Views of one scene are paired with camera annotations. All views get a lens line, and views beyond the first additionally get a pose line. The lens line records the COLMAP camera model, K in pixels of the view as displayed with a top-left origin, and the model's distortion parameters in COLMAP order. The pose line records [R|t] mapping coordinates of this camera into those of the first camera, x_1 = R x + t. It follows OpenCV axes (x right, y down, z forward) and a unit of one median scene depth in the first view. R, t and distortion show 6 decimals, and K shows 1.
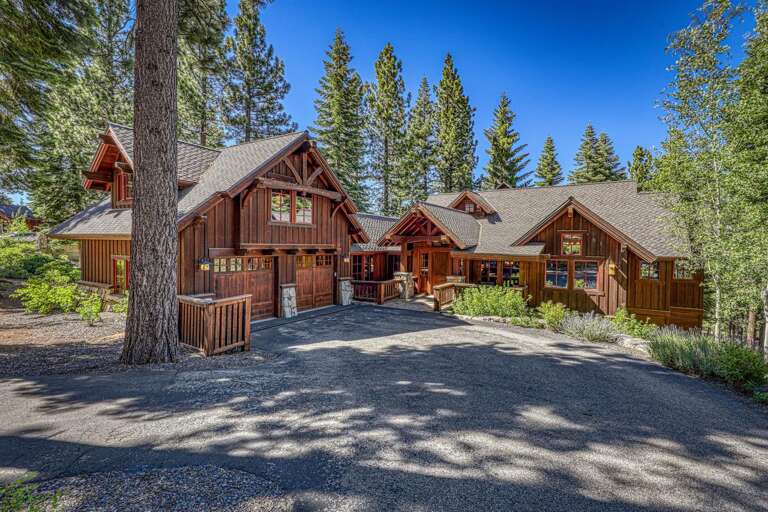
lens RADIAL K [[330.0, 0, 383.6], [0, 330.0, 247.0], [0, 0, 1]] dist [0.001946, 0.000187]
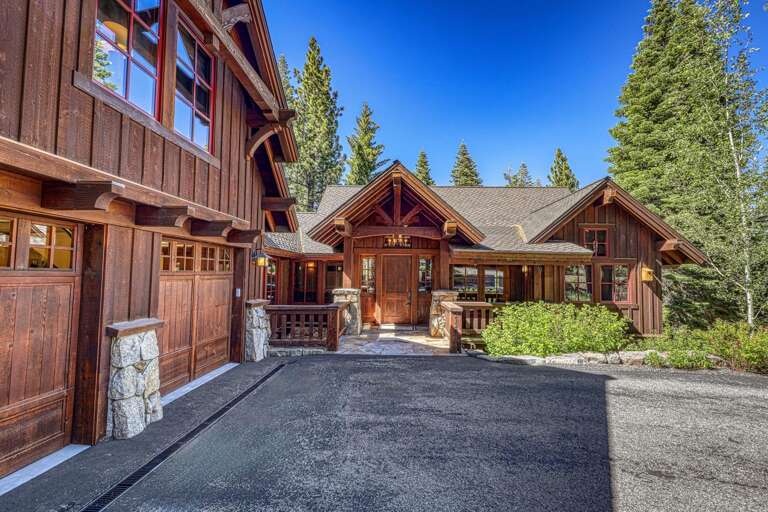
lens RADIAL K [[343.1, 0, 384.0], [0, 343.1, 256.0], [0, 0, 1]] dist [0.001158, -0.000016]
pose [[0.863231, 0.029214, 0.503964, -0.209852], [-0.002765, 0.998583, -0.053150, 0.057574], [-0.504802, 0.044487, 0.862088, 0.503363]]
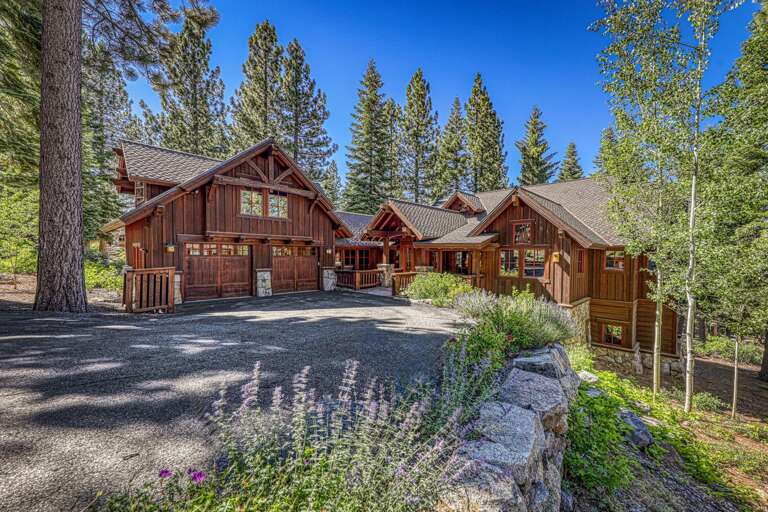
lens RADIAL K [[285.2, 0, 401.1], [0, 285.2, 258.1], [0, 0, 1]] dist [0.000120, -0.000171]
pose [[0.985047, 0.003324, -0.172256, 0.311946], [-0.001916, 0.999963, 0.008340, 0.054168], [0.172278, -0.007885, 0.985017, 0.063342]]
